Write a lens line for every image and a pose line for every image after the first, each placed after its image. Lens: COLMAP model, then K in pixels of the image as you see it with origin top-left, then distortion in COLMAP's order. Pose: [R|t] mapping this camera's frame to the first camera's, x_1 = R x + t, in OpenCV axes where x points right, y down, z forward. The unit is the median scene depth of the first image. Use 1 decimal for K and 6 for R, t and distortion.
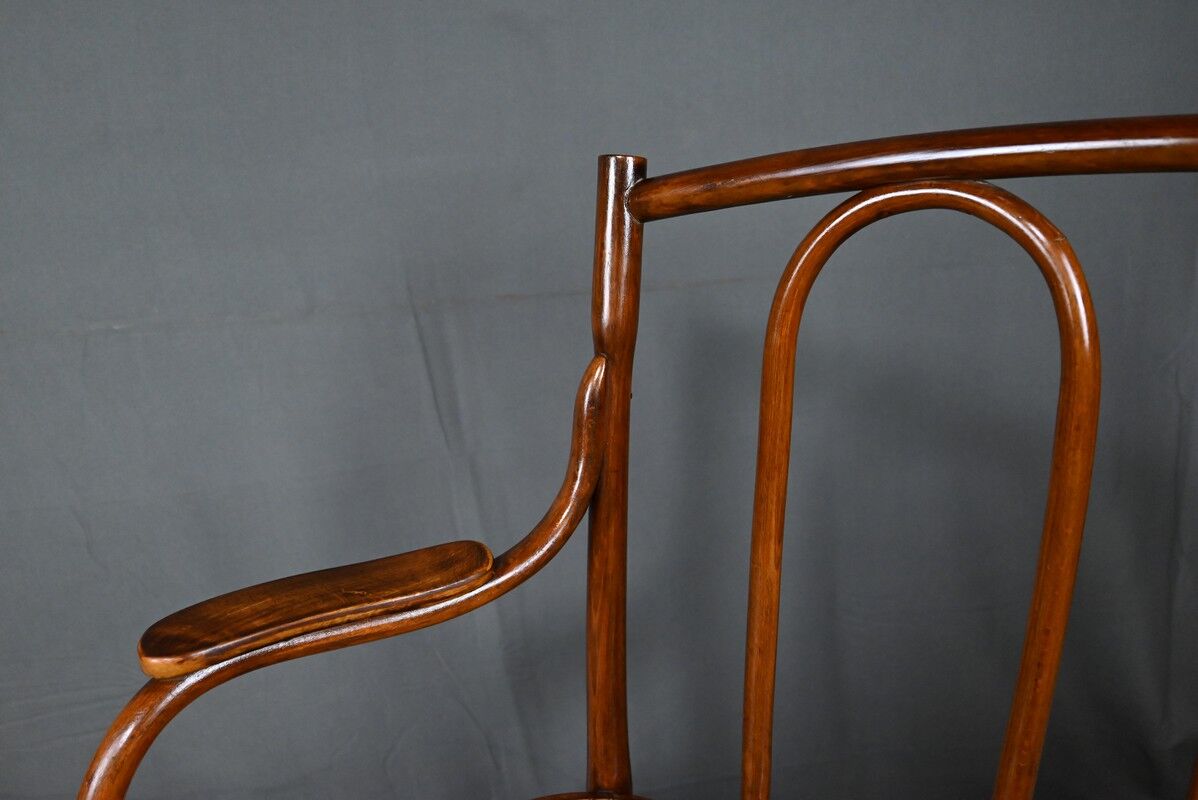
lens RADIAL K [[1084.3, 0, 599.0], [0, 1084.3, 400.0], [0, 0, 1]] dist [-0.005237, -0.002656]
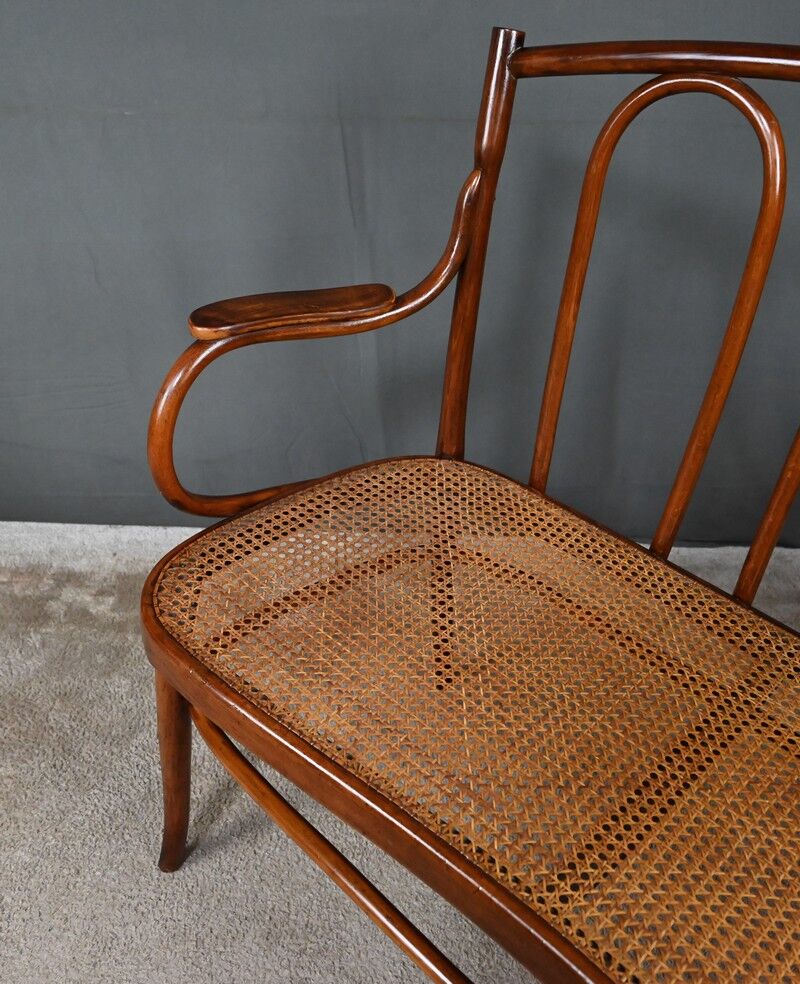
lens RADIAL K [[986.3, 0, 408.5], [0, 986.3, 490.9], [0, 0, 1]] dist [-0.004462, -0.016398]
pose [[0.994531, 0.104048, -0.009035, -0.037312], [-0.097745, 0.957765, 0.270429, 0.027889], [0.036791, -0.268067, 0.962697, -0.465067]]
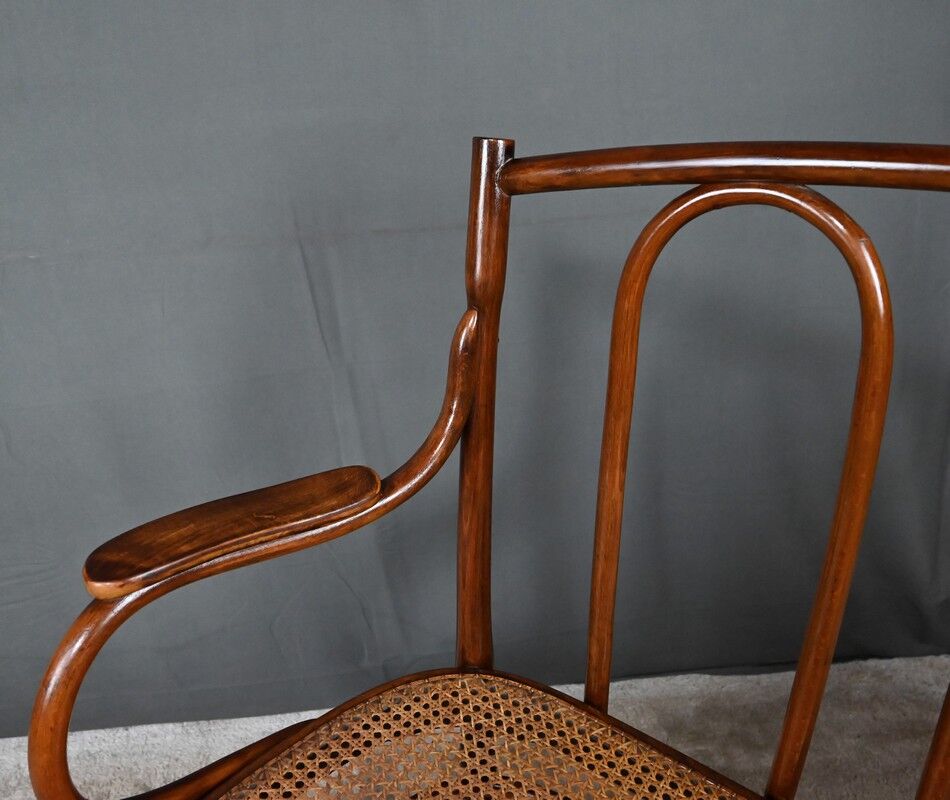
lens RADIAL K [[983.3, 0, 494.1], [0, 983.3, 326.8], [0, 0, 1]] dist [-0.005506, 0.001529]
pose [[0.998530, 0.004173, 0.054048, -0.034149], [-0.007860, 0.997642, 0.068186, -0.096931], [-0.053636, -0.068511, 0.996208, -0.056166]]
